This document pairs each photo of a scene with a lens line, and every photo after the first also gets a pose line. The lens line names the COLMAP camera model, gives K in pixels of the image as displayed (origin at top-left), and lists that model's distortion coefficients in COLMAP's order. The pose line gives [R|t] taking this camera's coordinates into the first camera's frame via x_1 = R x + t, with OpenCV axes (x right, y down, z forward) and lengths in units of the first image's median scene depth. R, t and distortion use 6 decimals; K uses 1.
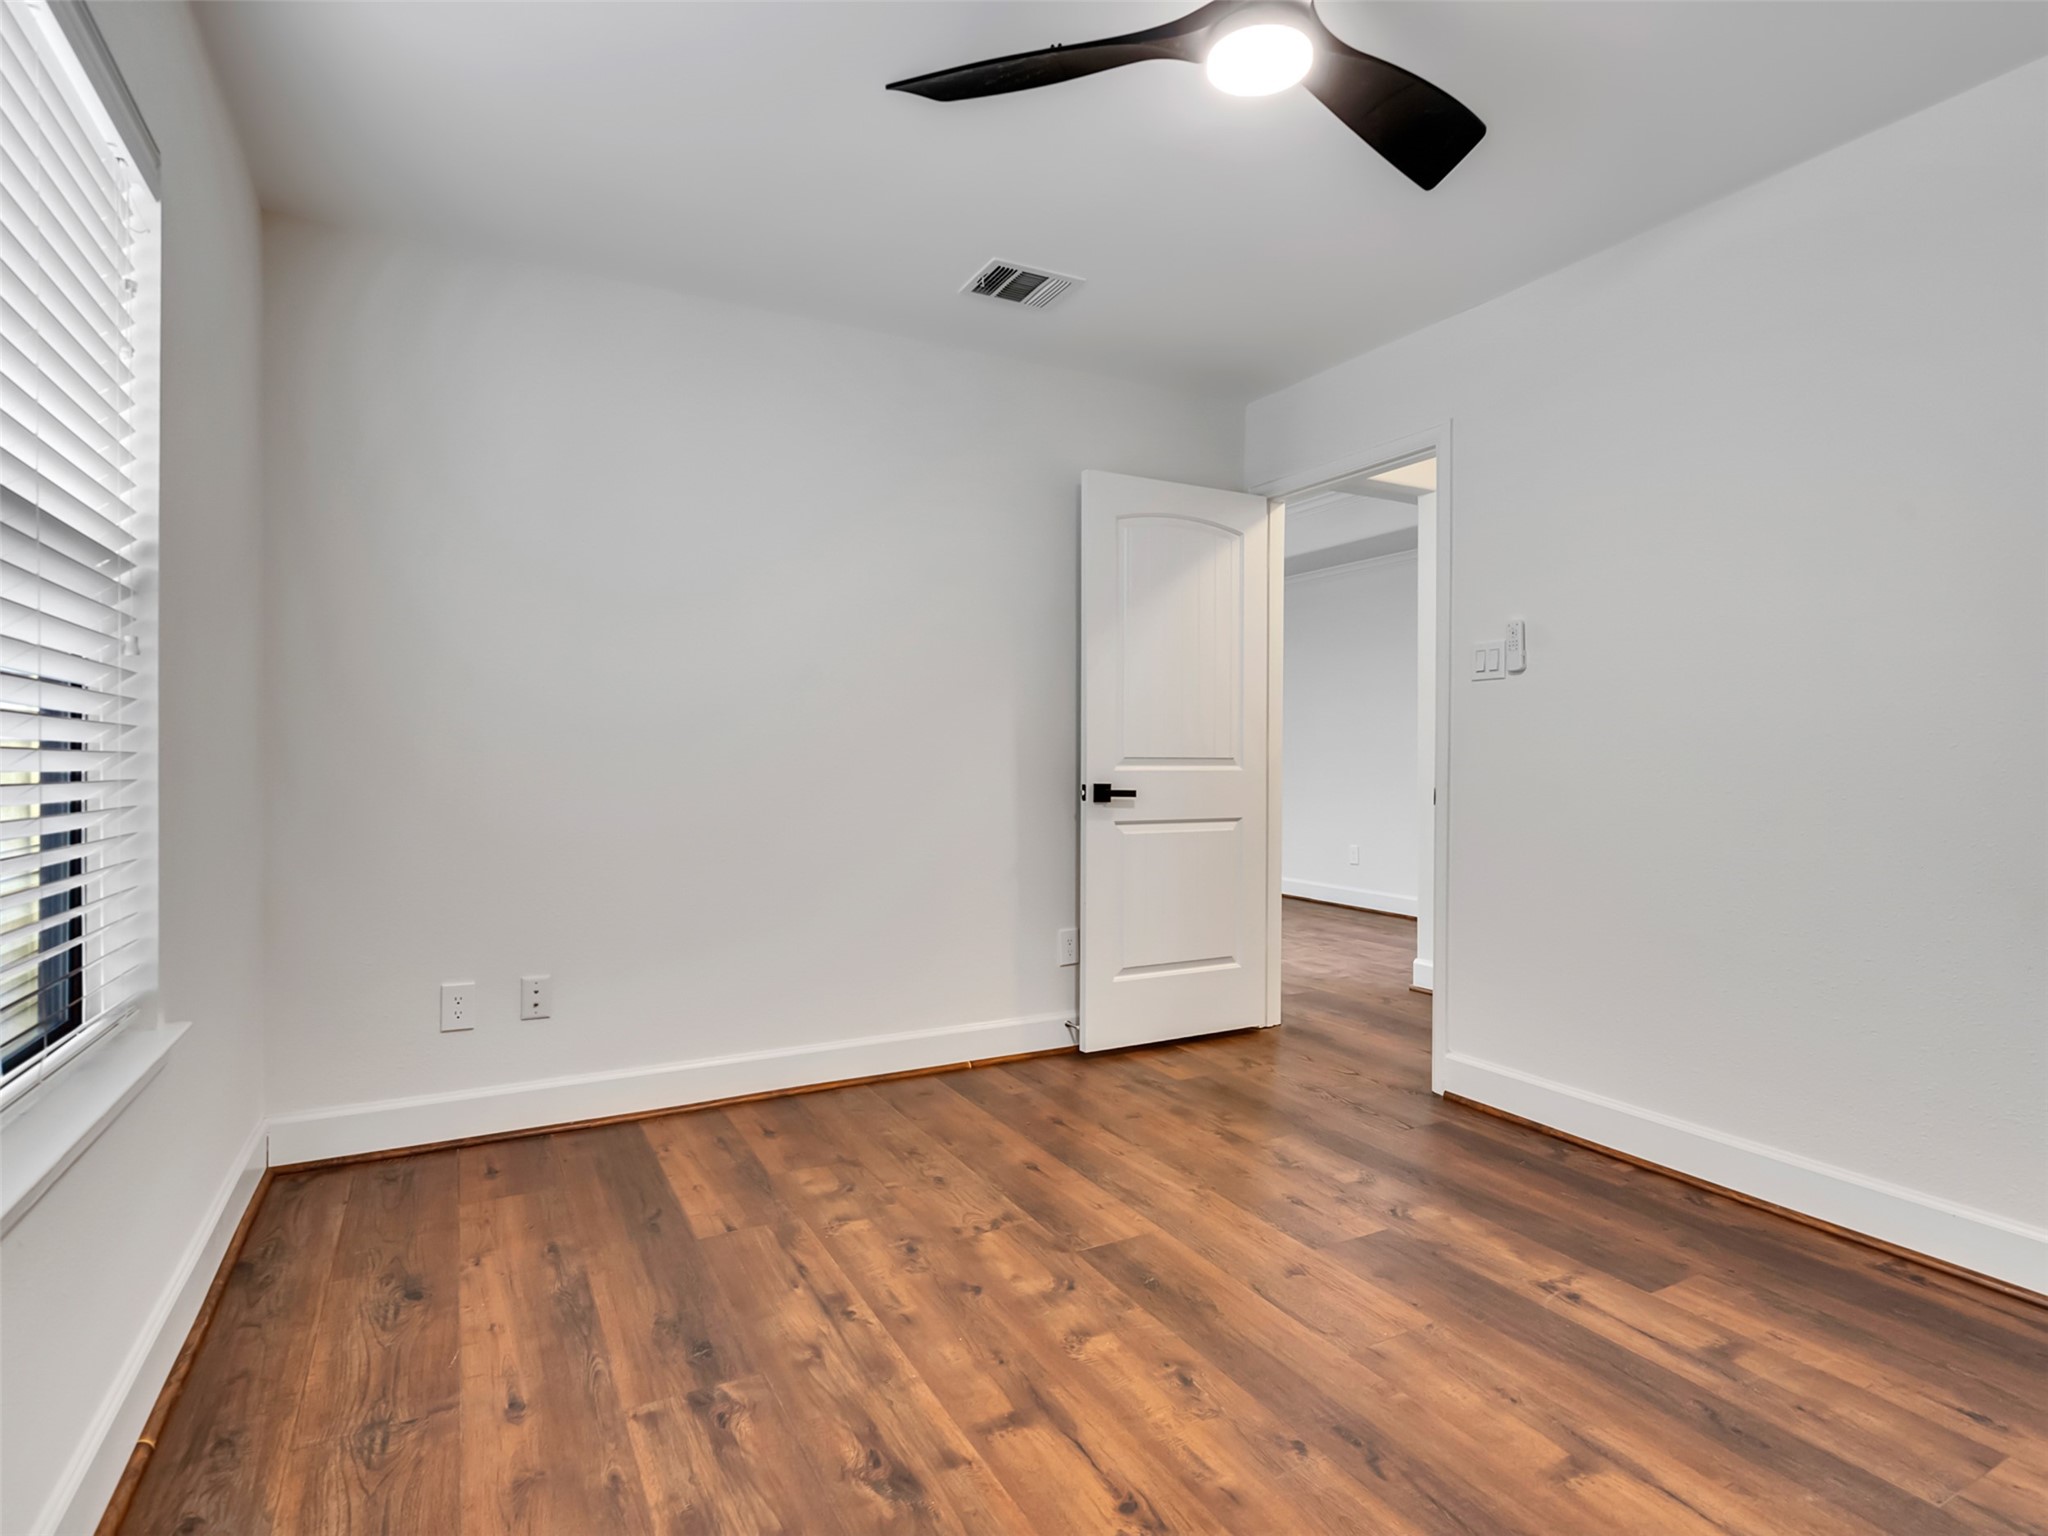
lens RADIAL K [[1050.2, 0, 1019.3], [0, 1050.2, 766.2], [0, 0, 1]] dist [-0.003580, -0.001620]
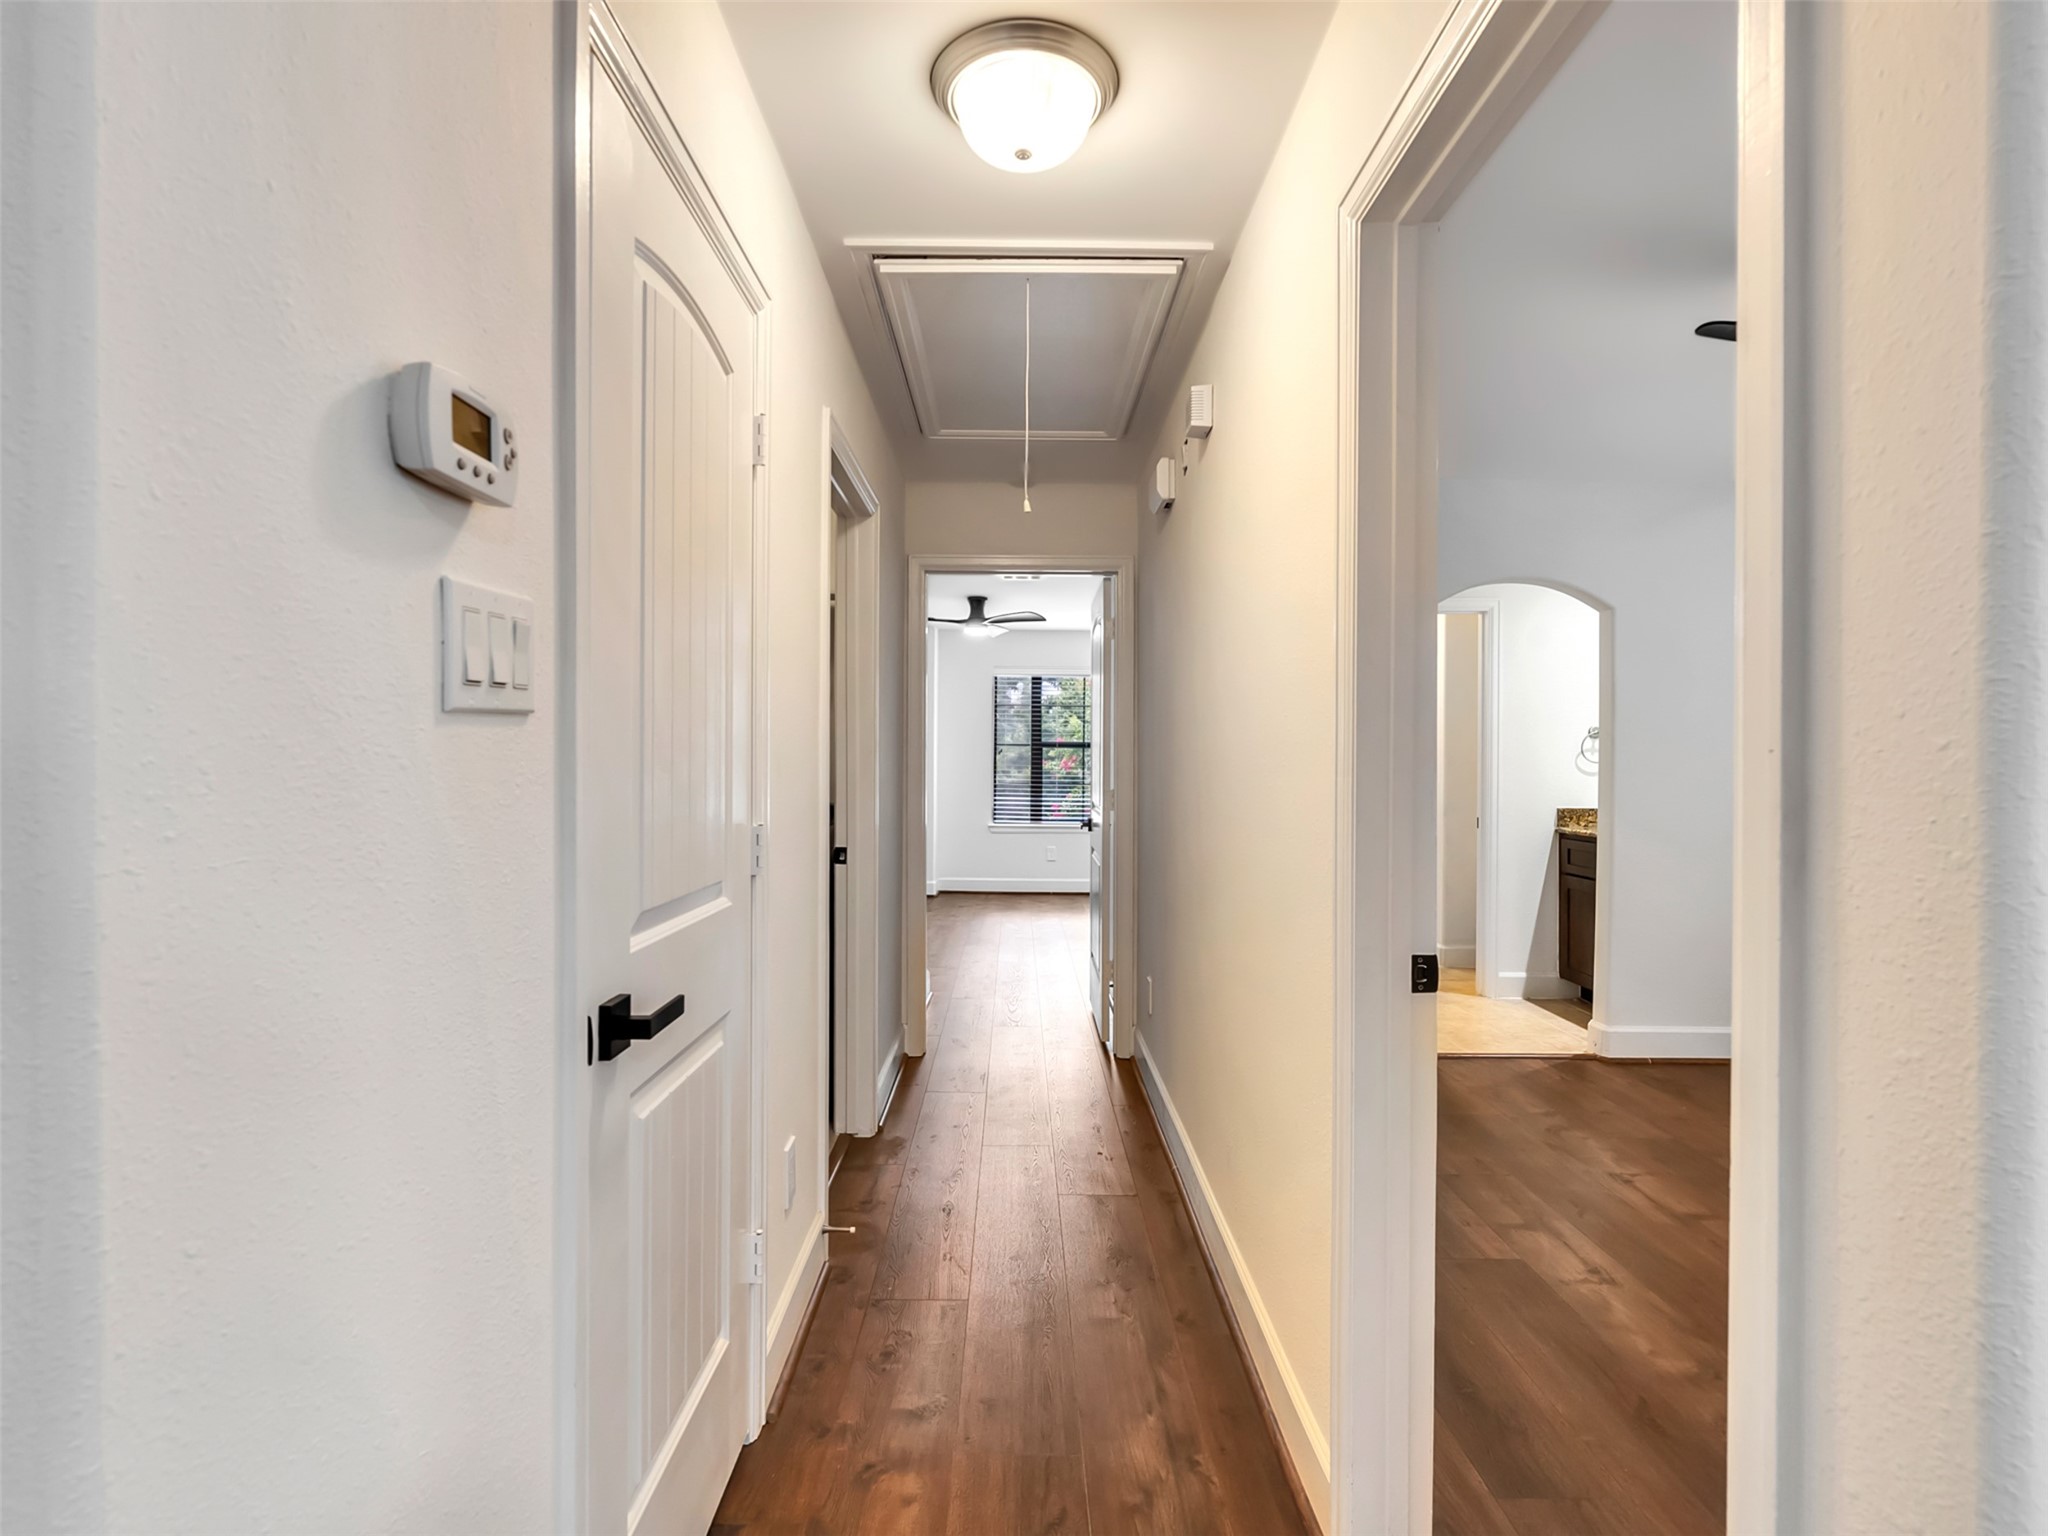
lens RADIAL K [[1050.2, 0, 1019.3], [0, 1050.2, 766.2], [0, 0, 1]] dist [-0.003580, -0.001620]
pose [[-0.881135, -0.010045, 0.472758, 0.555848], [-0.005130, 0.999919, 0.011685, -0.110574], [-0.472837, 0.007871, -0.881115, 2.457786]]
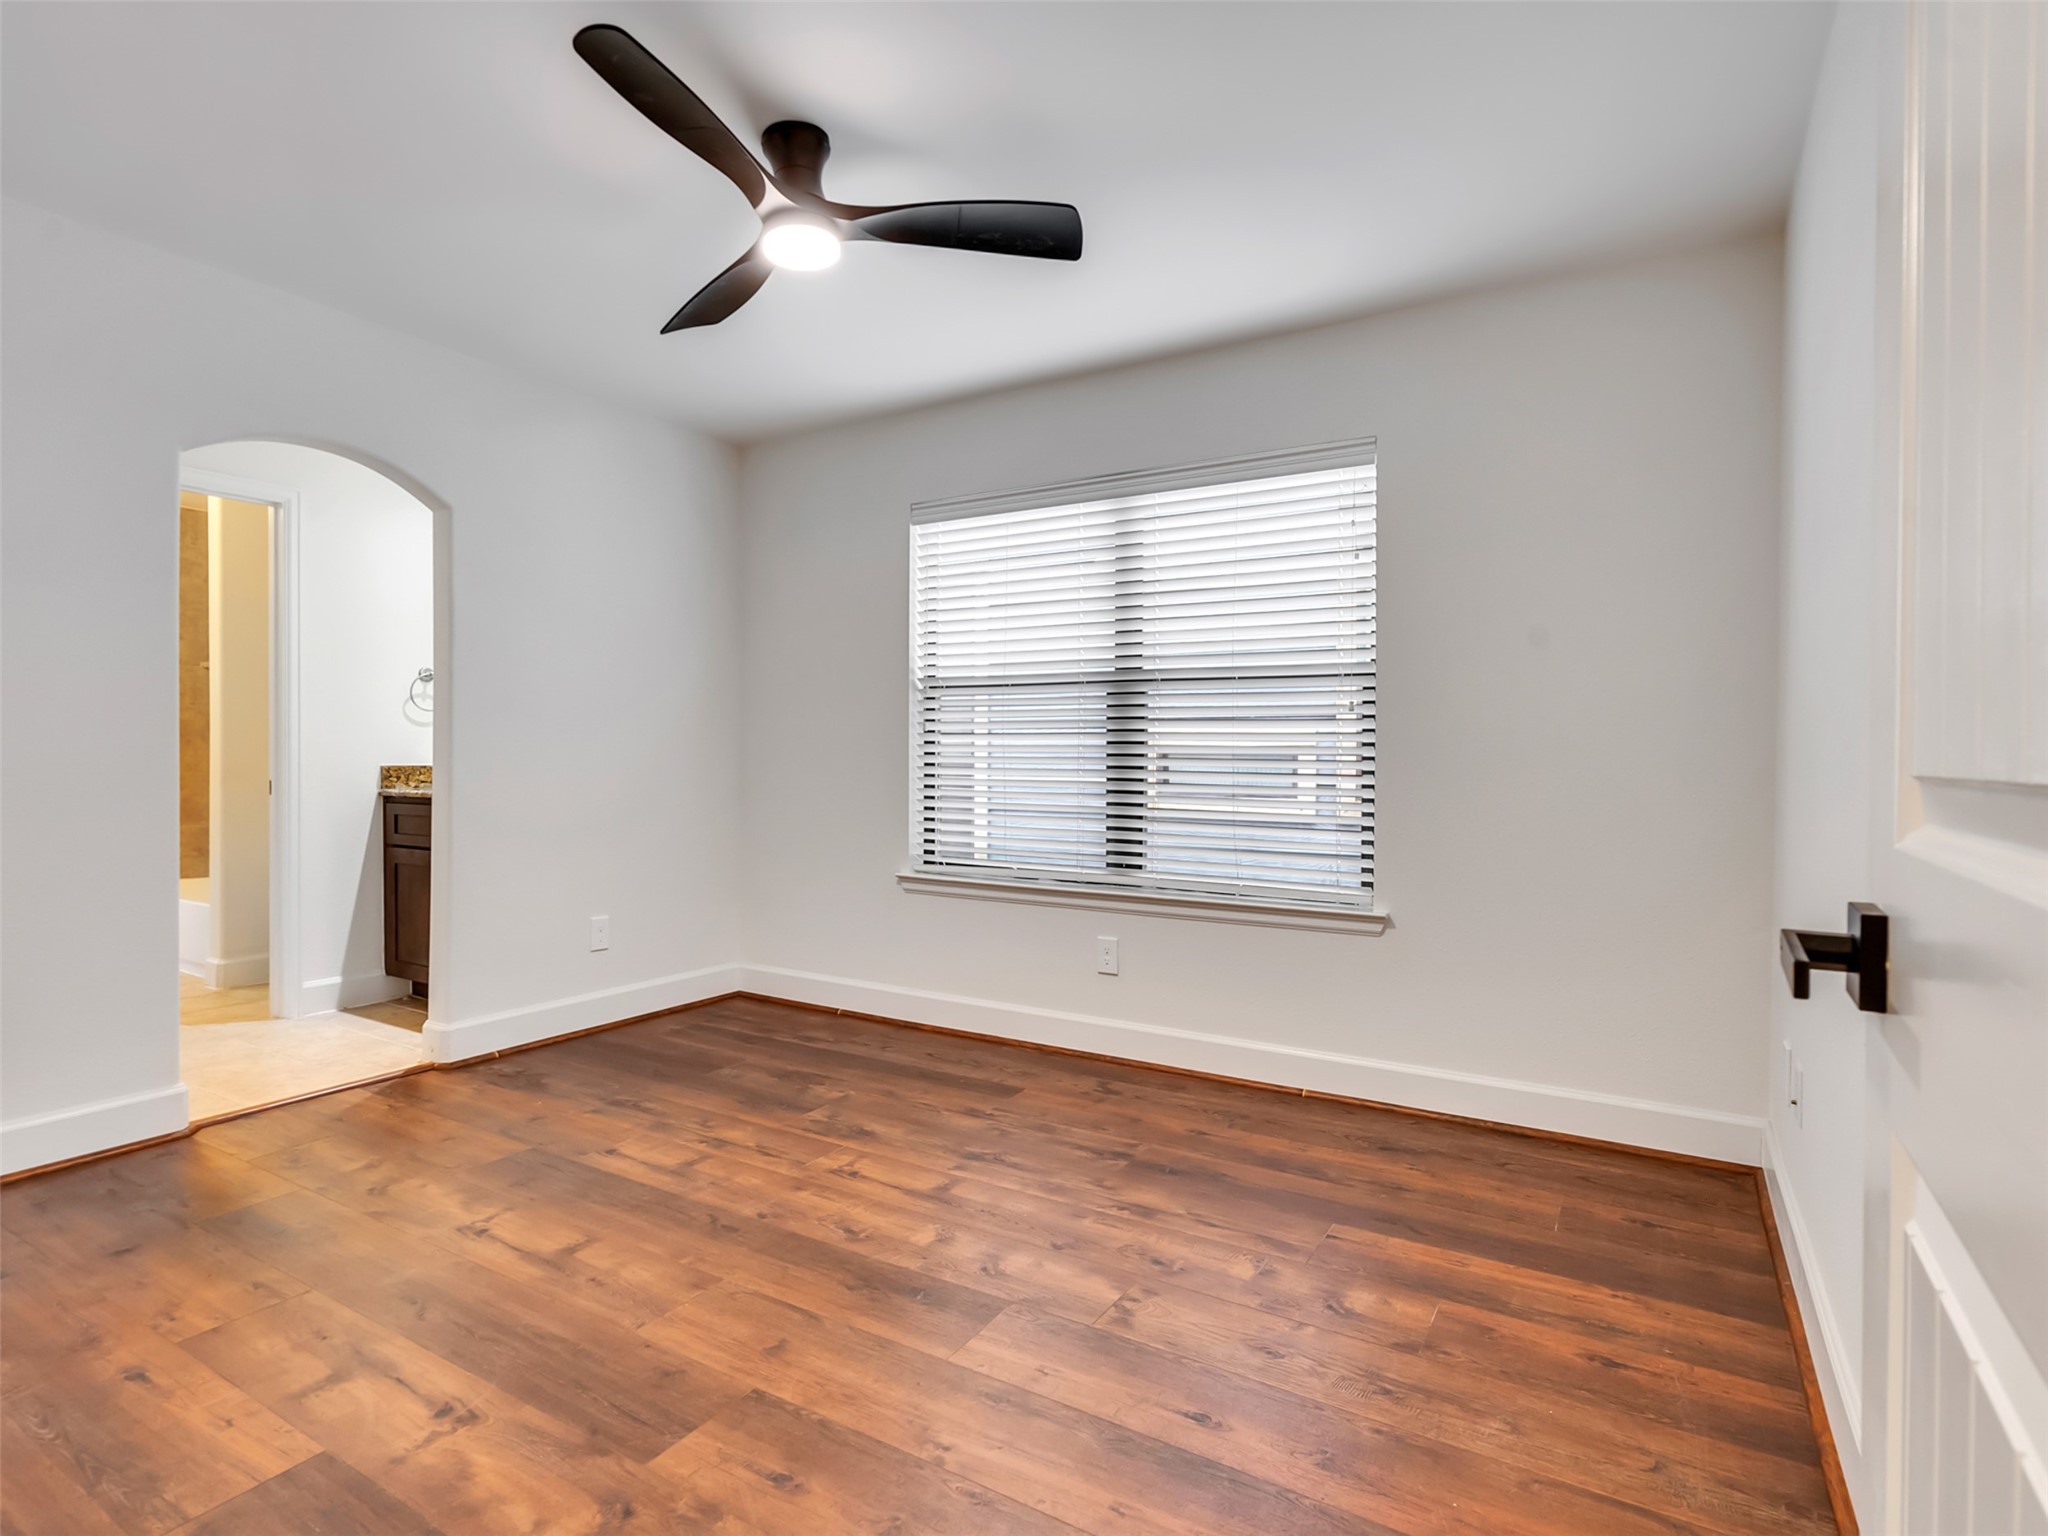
lens RADIAL K [[1050.2, 0, 1019.3], [0, 1050.2, 766.2], [0, 0, 1]] dist [-0.003580, -0.001620]
pose [[-0.864088, -0.003745, -0.503326, 0.561852], [-0.012035, 0.999840, 0.013222, -0.021081], [0.503197, 0.017483, -0.863995, 1.961541]]
